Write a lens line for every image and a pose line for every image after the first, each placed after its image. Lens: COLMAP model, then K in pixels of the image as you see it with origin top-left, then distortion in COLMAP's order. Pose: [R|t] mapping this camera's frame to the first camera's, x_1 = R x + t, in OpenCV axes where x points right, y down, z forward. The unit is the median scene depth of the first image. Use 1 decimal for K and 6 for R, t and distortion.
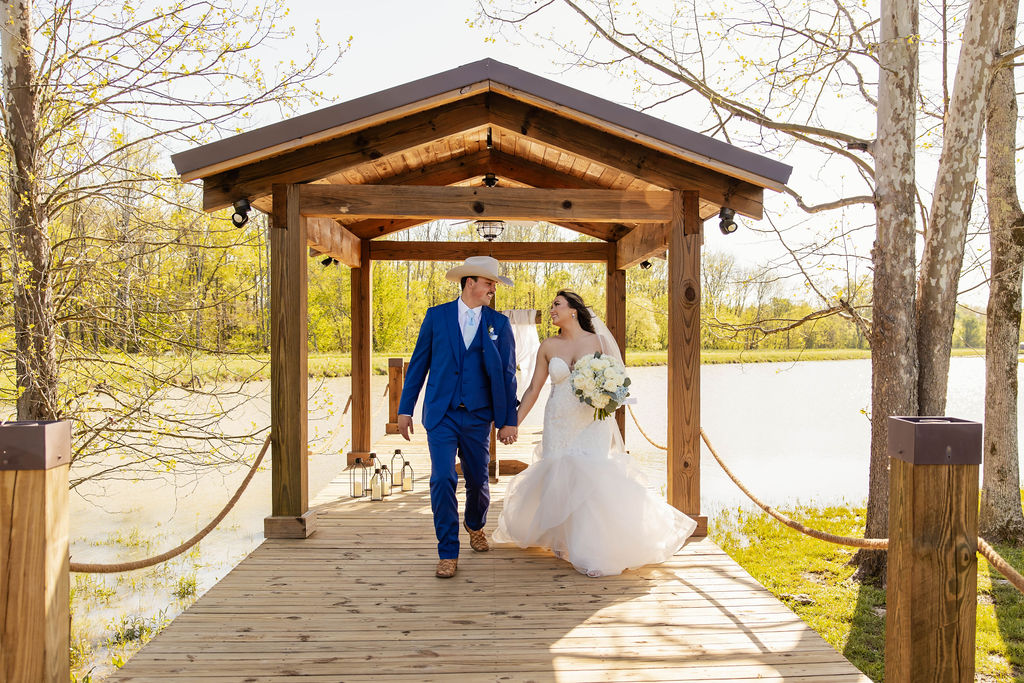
lens RADIAL K [[1414.0, 0, 512.0], [0, 1414.0, 341.5], [0, 0, 1]] dist [0.001036, -0.000052]
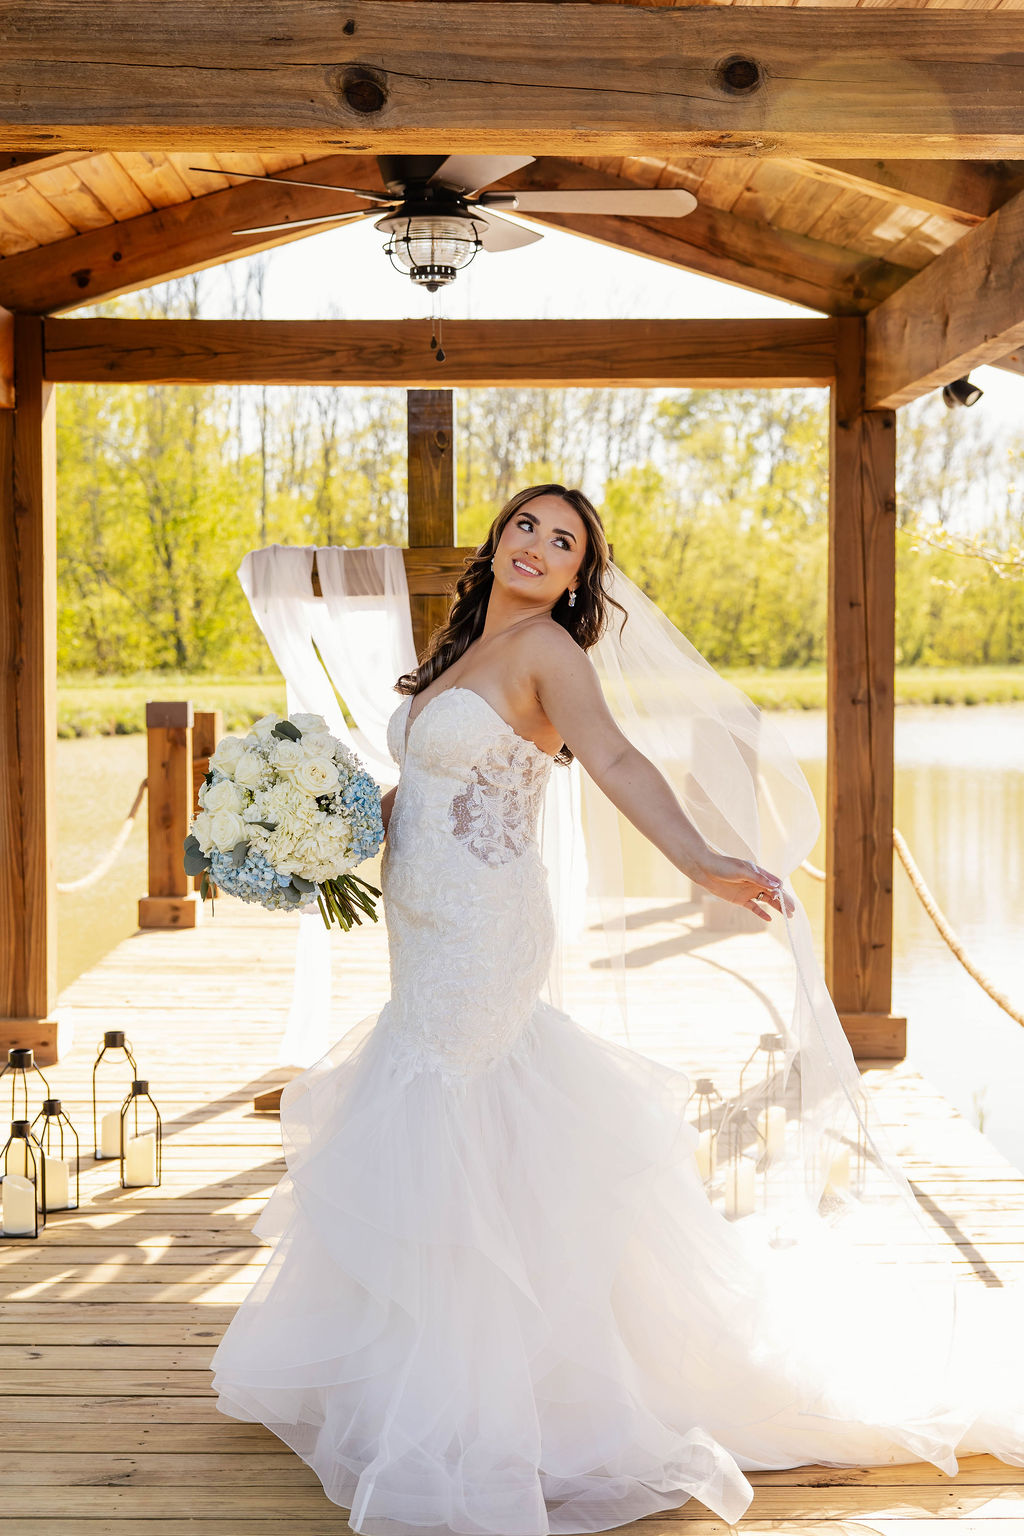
lens RADIAL K [[2121.1, 0, 512.0], [0, 2121.1, 768.0], [0, 0, 1]] dist [-0.021071, -0.033442]
pose [[0.999941, -0.001280, -0.010778, 0.004168], [0.001920, 0.998223, 0.059556, -0.002169], [0.010683, -0.059574, 0.998167, 0.549180]]
